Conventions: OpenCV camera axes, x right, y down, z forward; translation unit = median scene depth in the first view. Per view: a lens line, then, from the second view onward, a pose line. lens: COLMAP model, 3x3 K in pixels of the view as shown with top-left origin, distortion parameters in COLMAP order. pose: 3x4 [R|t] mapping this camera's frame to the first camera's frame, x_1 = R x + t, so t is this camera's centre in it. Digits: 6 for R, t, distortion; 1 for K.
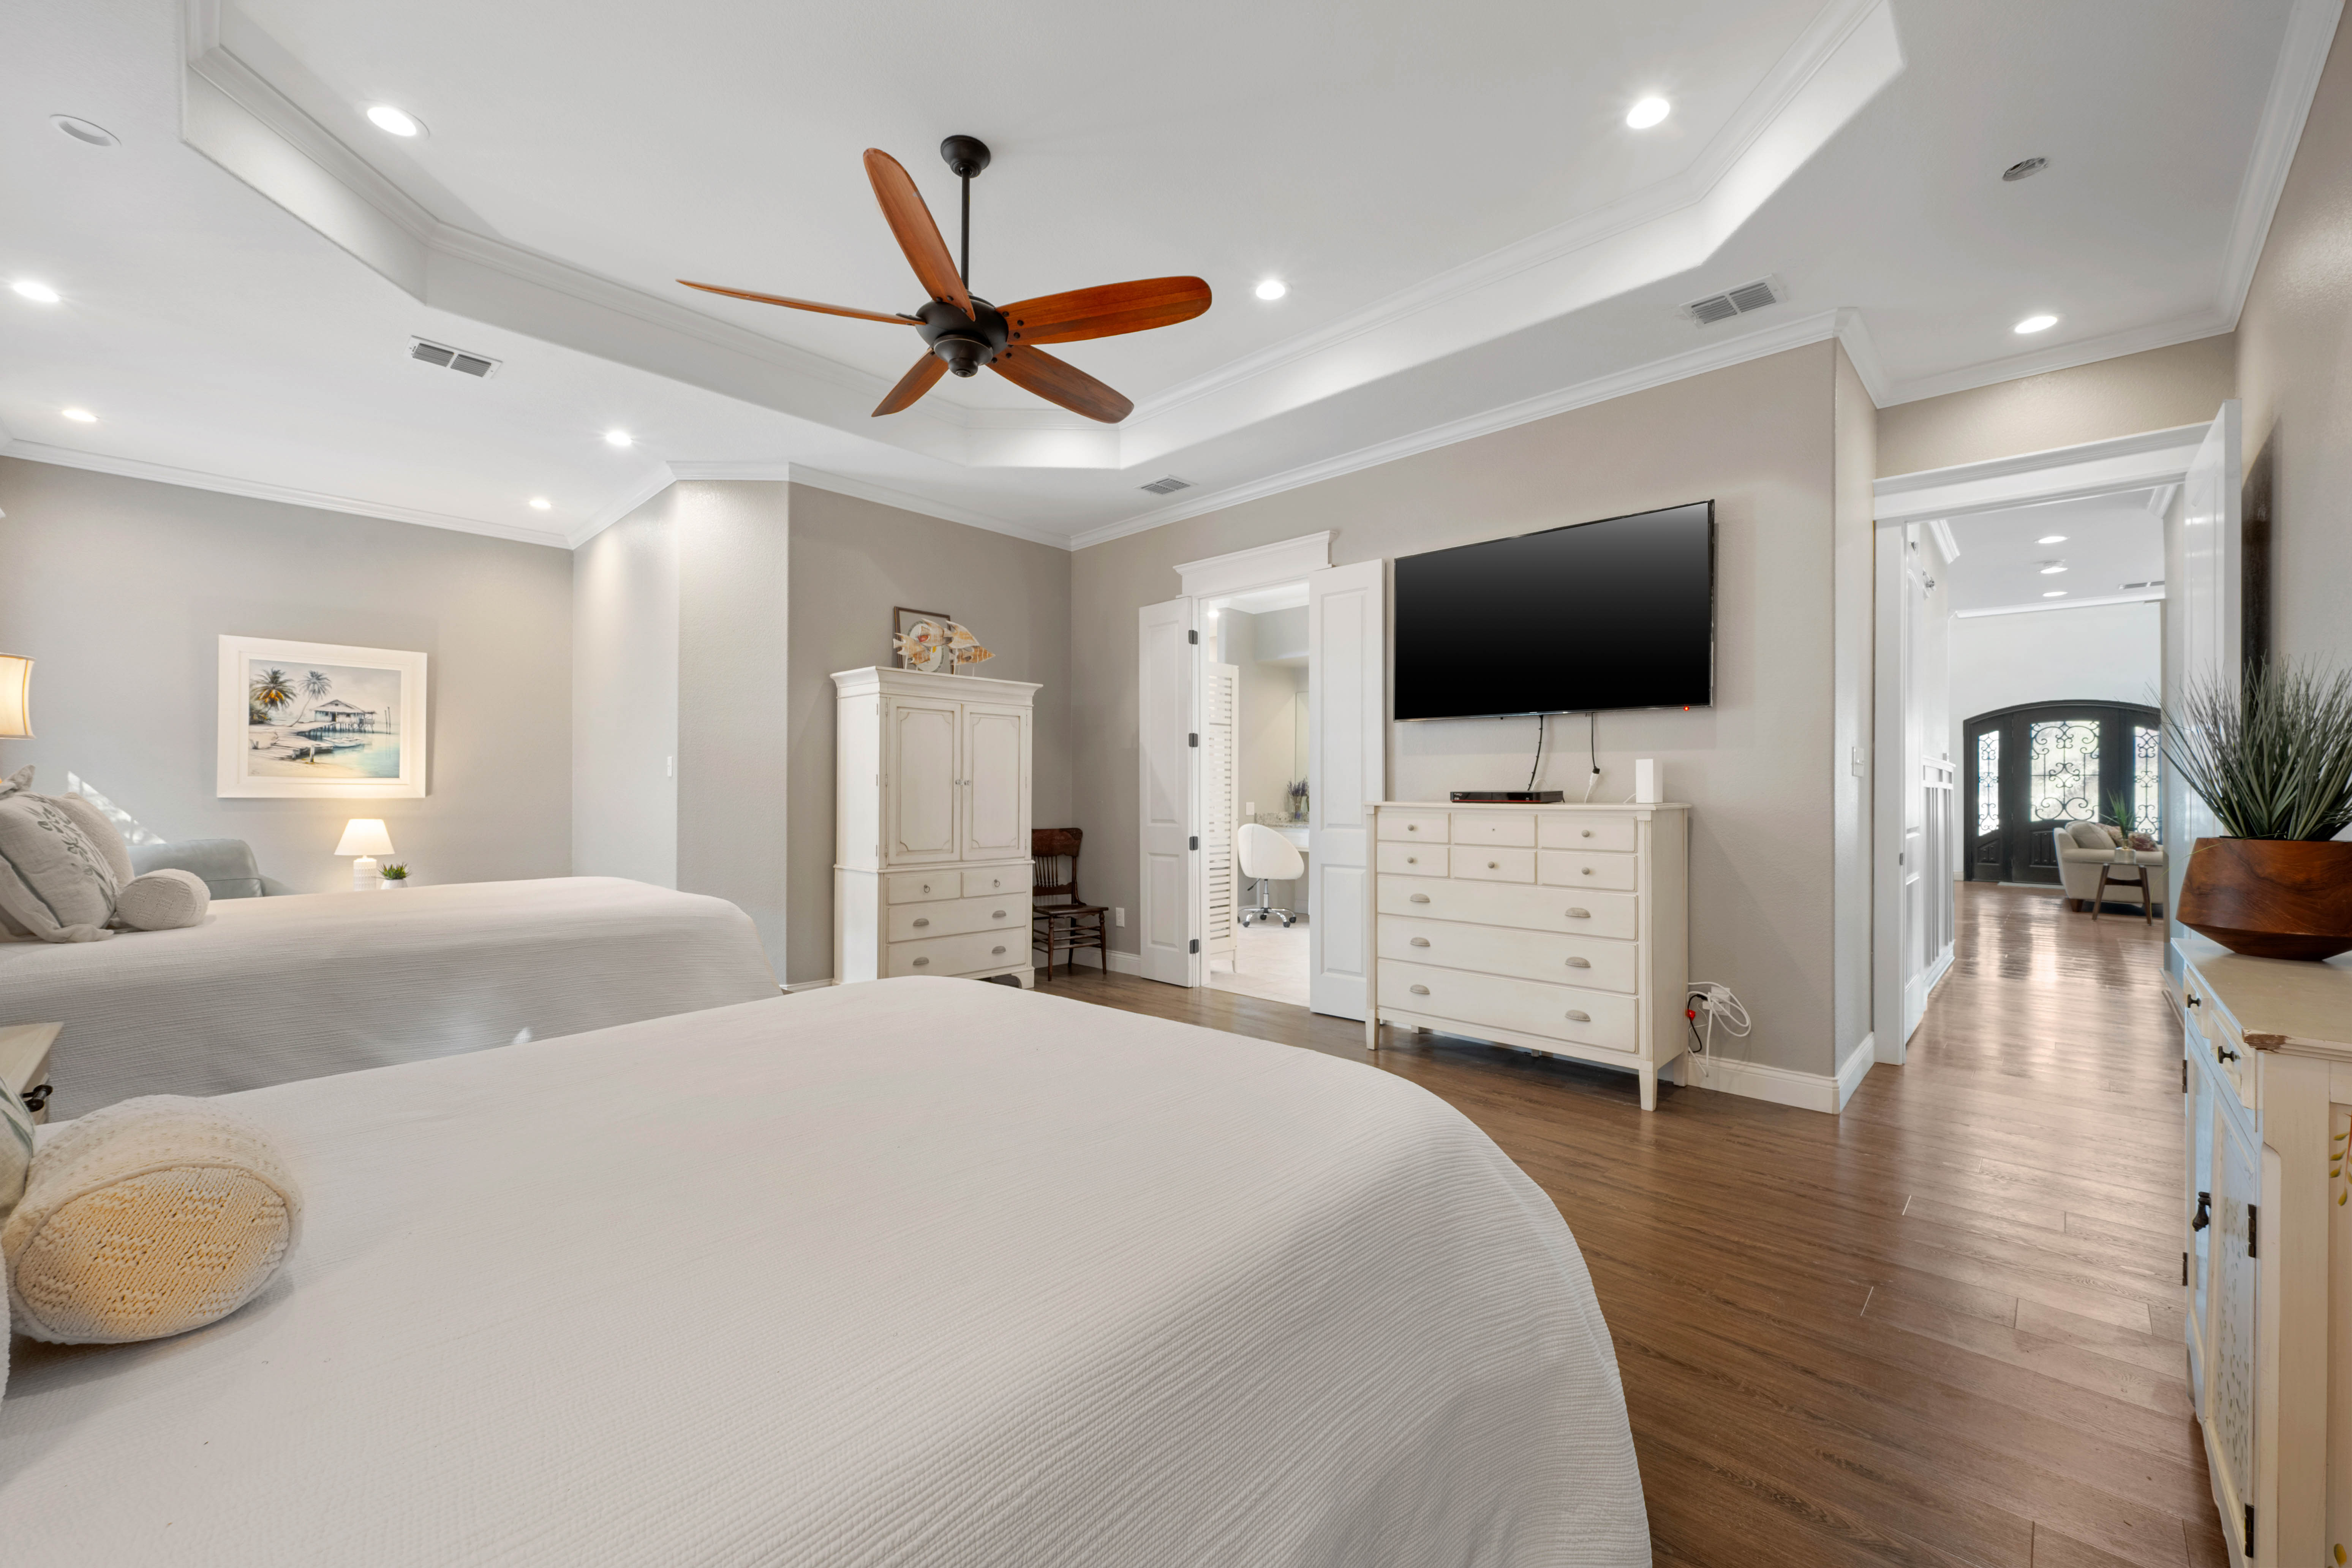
lens RADIAL K [[927.0, 0, 1193.4], [0, 927.0, 783.6], [0, 0, 1]] dist [-0.001718, -0.000042]
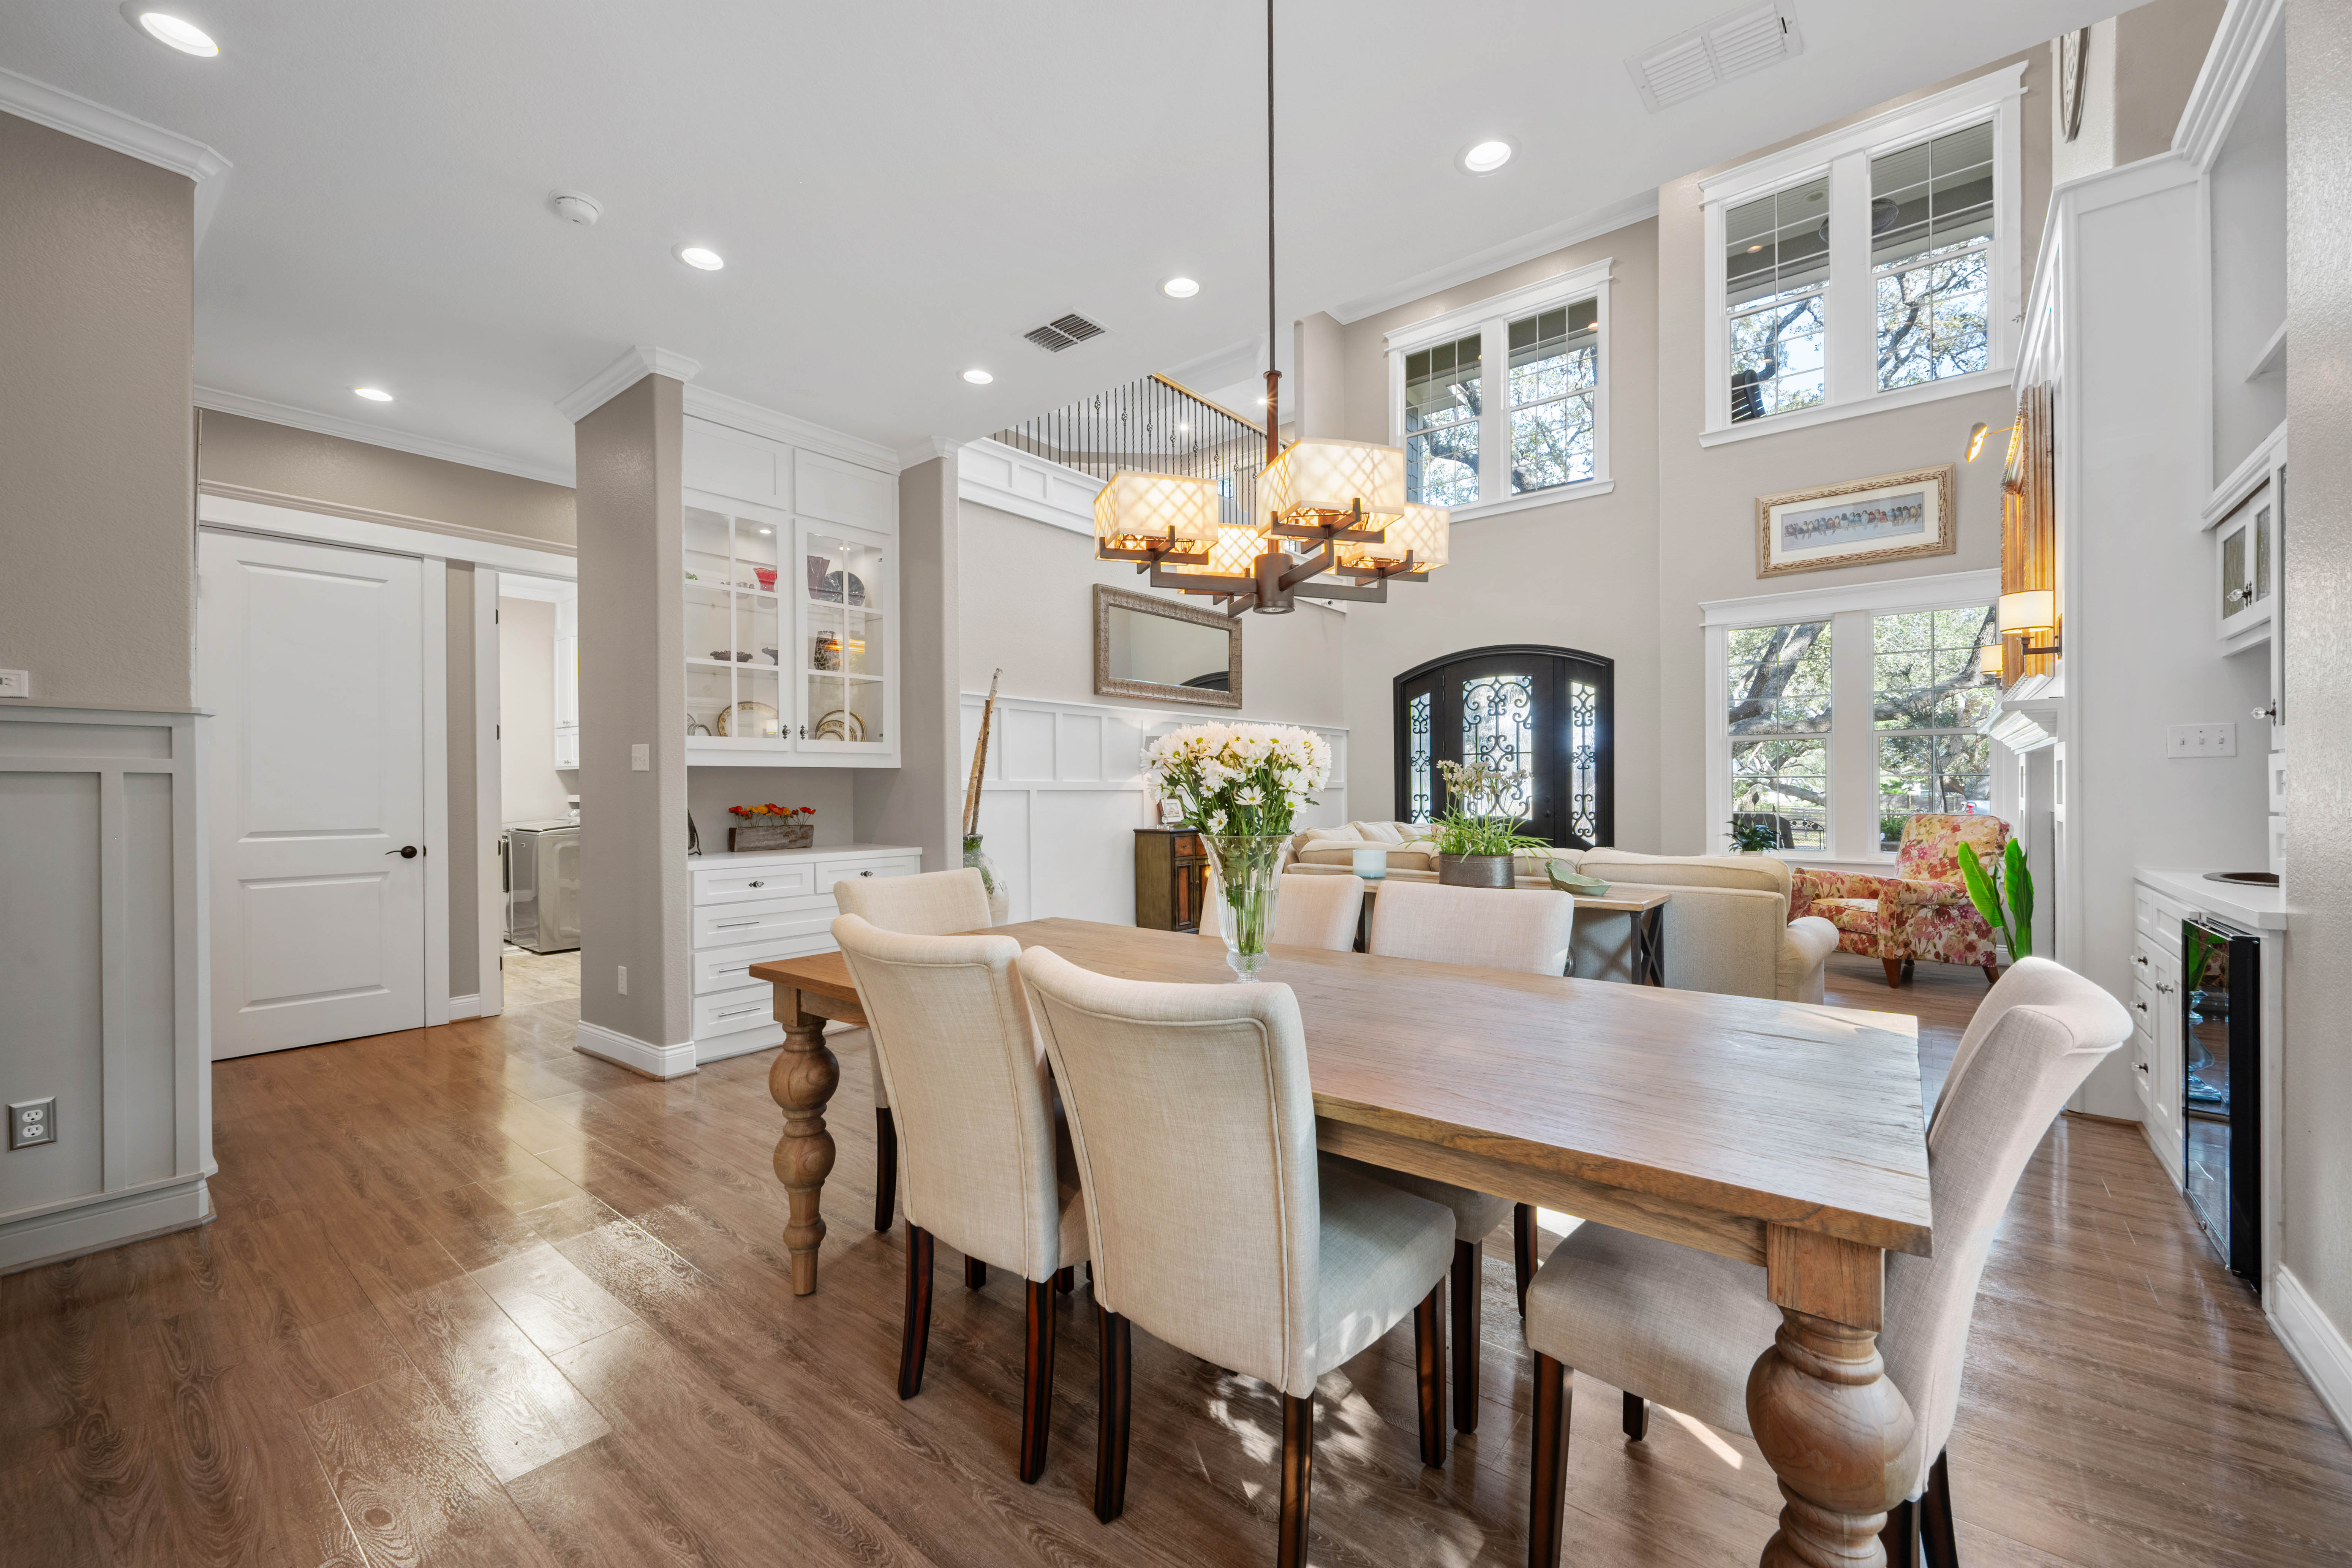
lens RADIAL K [[927.0, 0, 1188.3], [0, 927.0, 787.3], [0, 0, 1]] dist [-0.001718, -0.000042]
pose [[0.996100, -0.011317, 0.087507, 0.646698], [0.010595, 0.999906, 0.008712, 0.007980], [-0.087597, -0.007751, 0.996126, 0.319703]]
